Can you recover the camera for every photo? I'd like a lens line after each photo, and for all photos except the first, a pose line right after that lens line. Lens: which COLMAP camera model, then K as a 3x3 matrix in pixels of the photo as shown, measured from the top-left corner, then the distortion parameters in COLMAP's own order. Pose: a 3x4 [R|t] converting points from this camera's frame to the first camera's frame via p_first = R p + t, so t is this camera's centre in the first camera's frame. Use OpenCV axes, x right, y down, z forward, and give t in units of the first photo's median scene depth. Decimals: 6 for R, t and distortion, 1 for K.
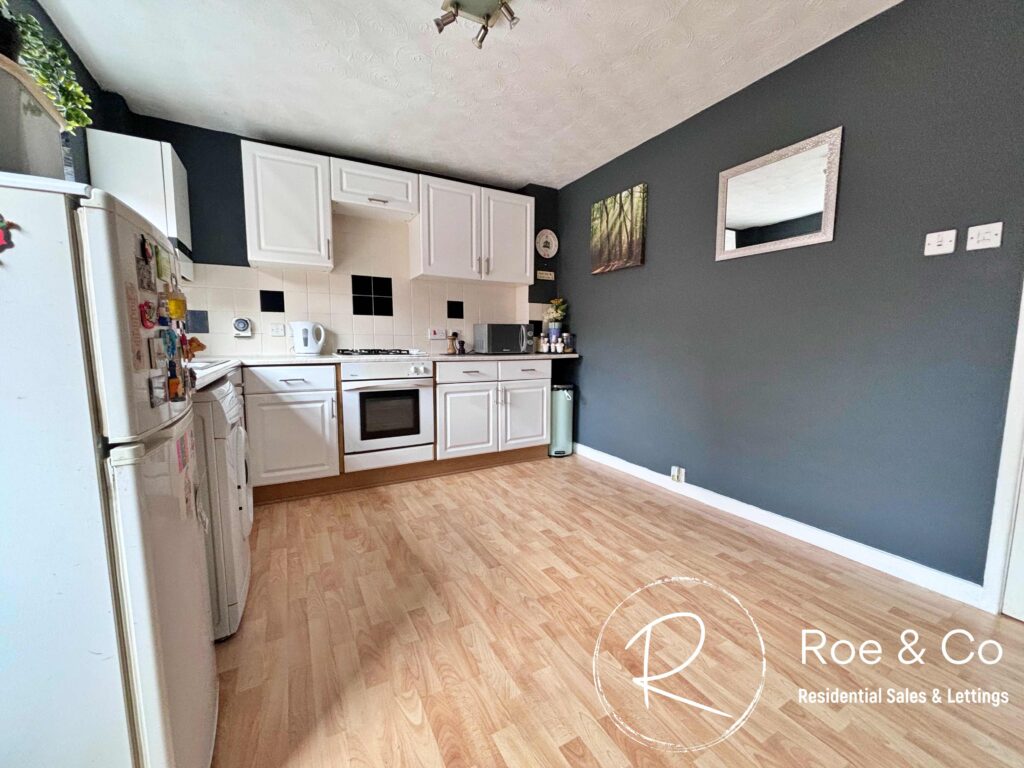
lens RADIAL K [[411.8, 0, 508.5], [0, 411.8, 388.8], [0, 0, 1]] dist [-0.001111, -0.000346]
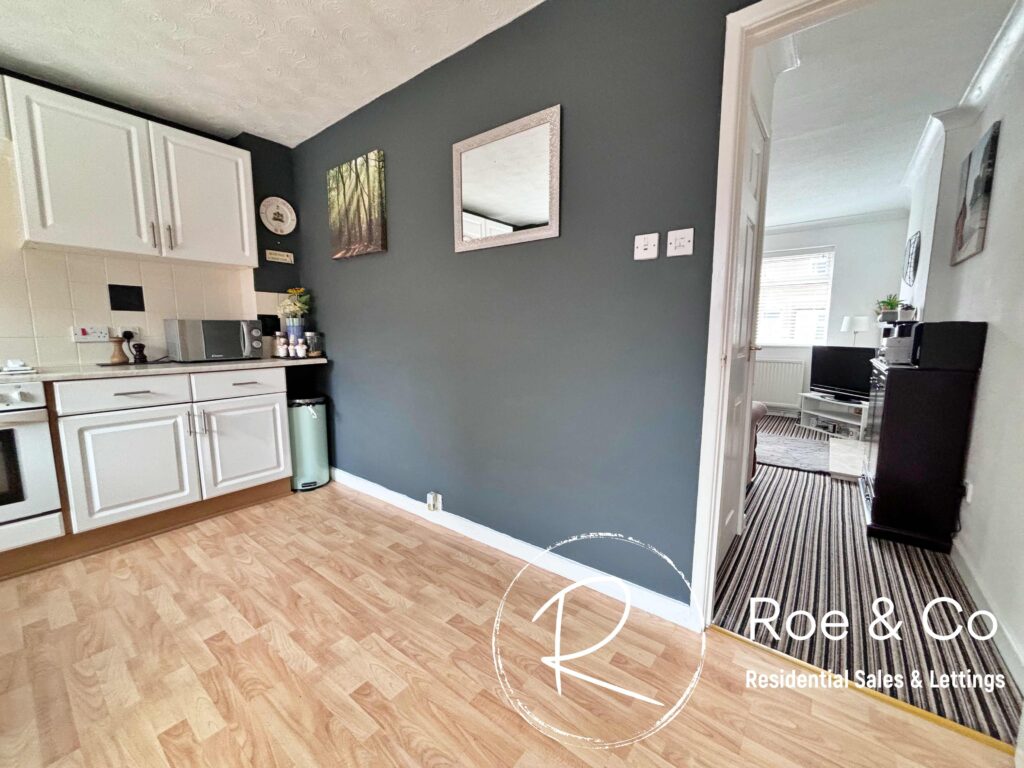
lens RADIAL K [[411.8, 0, 516.9], [0, 411.8, 382.3], [0, 0, 1]] dist [-0.001111, -0.000346]
pose [[0.913977, -0.052449, 0.402362, 0.212642], [0.049027, 0.998620, 0.018806, -0.040904], [-0.402793, 0.002538, 0.915287, 0.139665]]
